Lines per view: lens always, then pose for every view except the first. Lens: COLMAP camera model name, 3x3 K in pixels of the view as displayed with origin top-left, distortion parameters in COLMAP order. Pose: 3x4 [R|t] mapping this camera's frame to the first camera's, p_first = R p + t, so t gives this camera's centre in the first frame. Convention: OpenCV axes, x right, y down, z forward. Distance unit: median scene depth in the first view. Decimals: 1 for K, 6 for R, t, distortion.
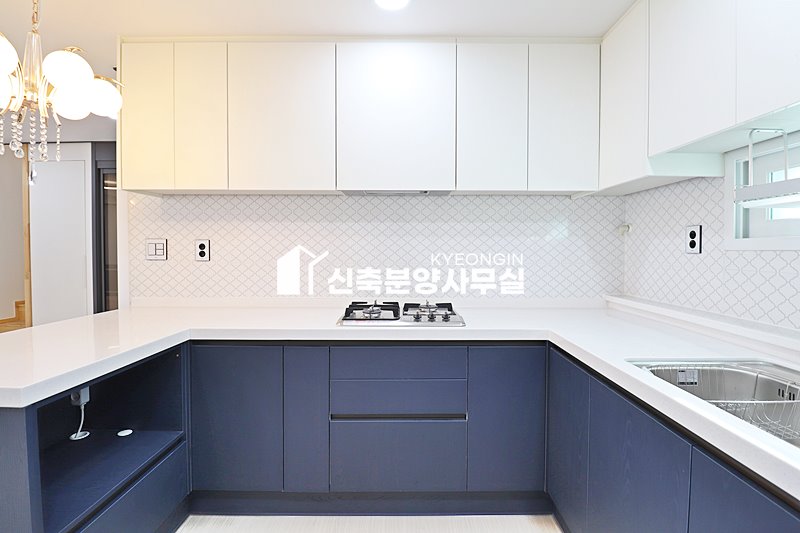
lens RADIAL K [[370.8, 0, 405.7], [0, 370.8, 258.1], [0, 0, 1]] dist [-0.001083, -0.009445]
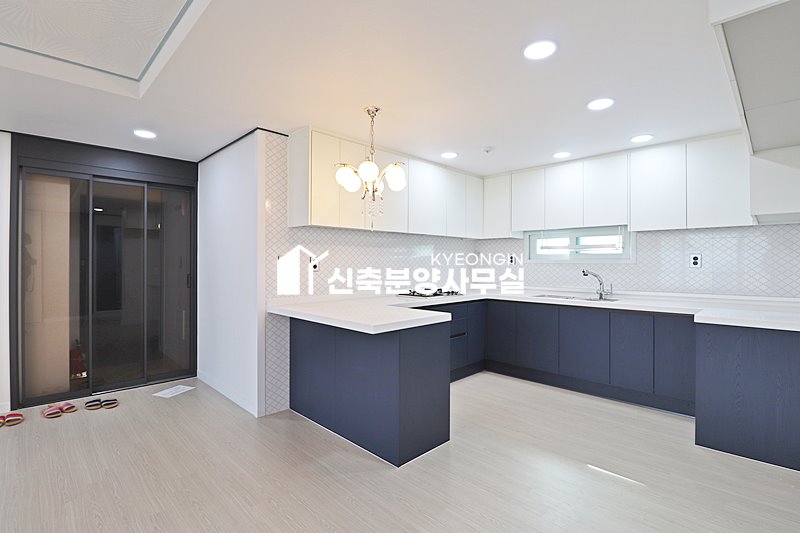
lens RADIAL K [[370.8, 0, 406.5], [0, 370.8, 261.1], [0, 0, 1]] dist [-0.001083, -0.009445]
pose [[0.708071, 0.004658, 0.706126, -2.305833], [0.013987, 0.999690, -0.020620, 0.019433], [-0.706003, 0.024477, 0.707786, -0.497162]]
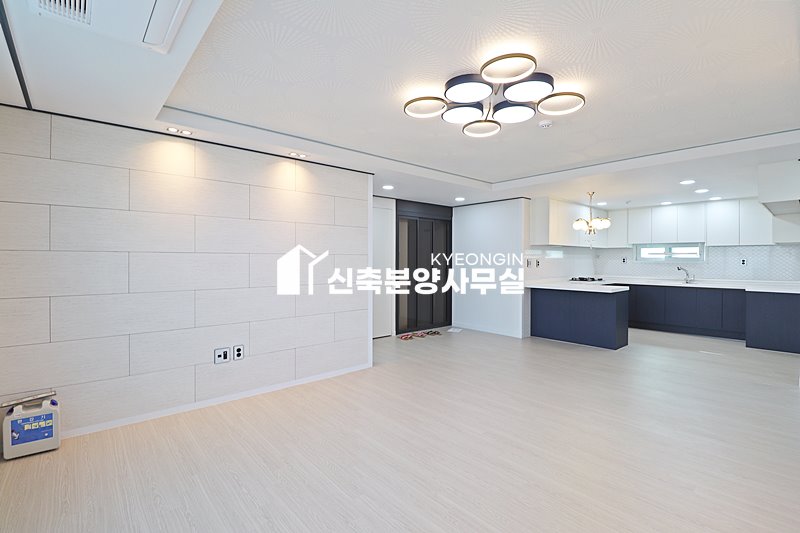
lens RADIAL K [[370.8, 0, 401.9], [0, 370.8, 263.8], [0, 0, 1]] dist [-0.001083, -0.009445]
pose [[0.747792, -0.007737, 0.663888, -5.499699], [0.012816, 0.999914, -0.002783, -0.029085], [-0.663810, 0.010590, 0.747827, -0.723413]]
